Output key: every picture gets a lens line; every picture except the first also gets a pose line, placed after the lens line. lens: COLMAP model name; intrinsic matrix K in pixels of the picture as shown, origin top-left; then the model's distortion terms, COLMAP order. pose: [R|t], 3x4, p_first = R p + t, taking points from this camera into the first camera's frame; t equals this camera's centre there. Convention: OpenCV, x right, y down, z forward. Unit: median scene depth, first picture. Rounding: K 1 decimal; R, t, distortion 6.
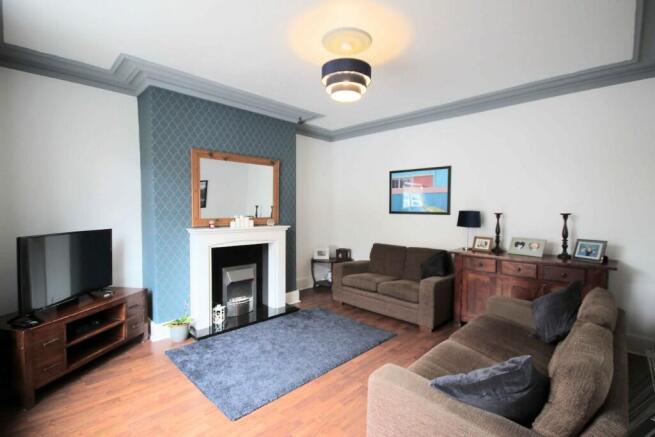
lens RADIAL K [[303.7, 0, 326.9], [0, 303.7, 222.4], [0, 0, 1]] dist [-0.000247, -0.000308]
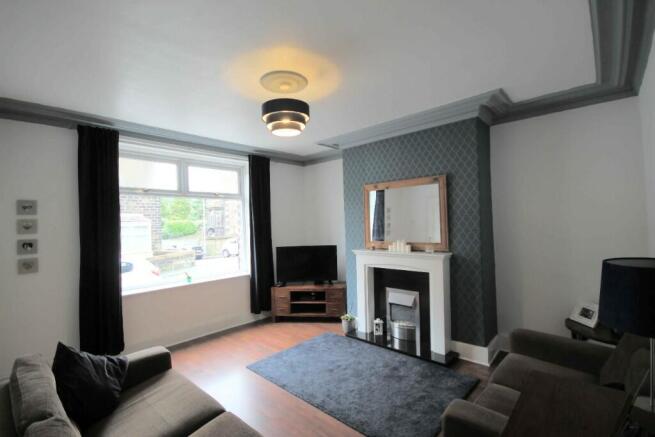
lens RADIAL K [[303.7, 0, 326.9], [0, 303.7, 222.4], [0, 0, 1]] dist [-0.000247, -0.000308]
pose [[0.029374, -0.010764, -0.999511, 0.750949], [-0.019121, 0.999753, -0.011328, -0.067515], [0.999386, 0.019445, 0.029161, 0.756138]]
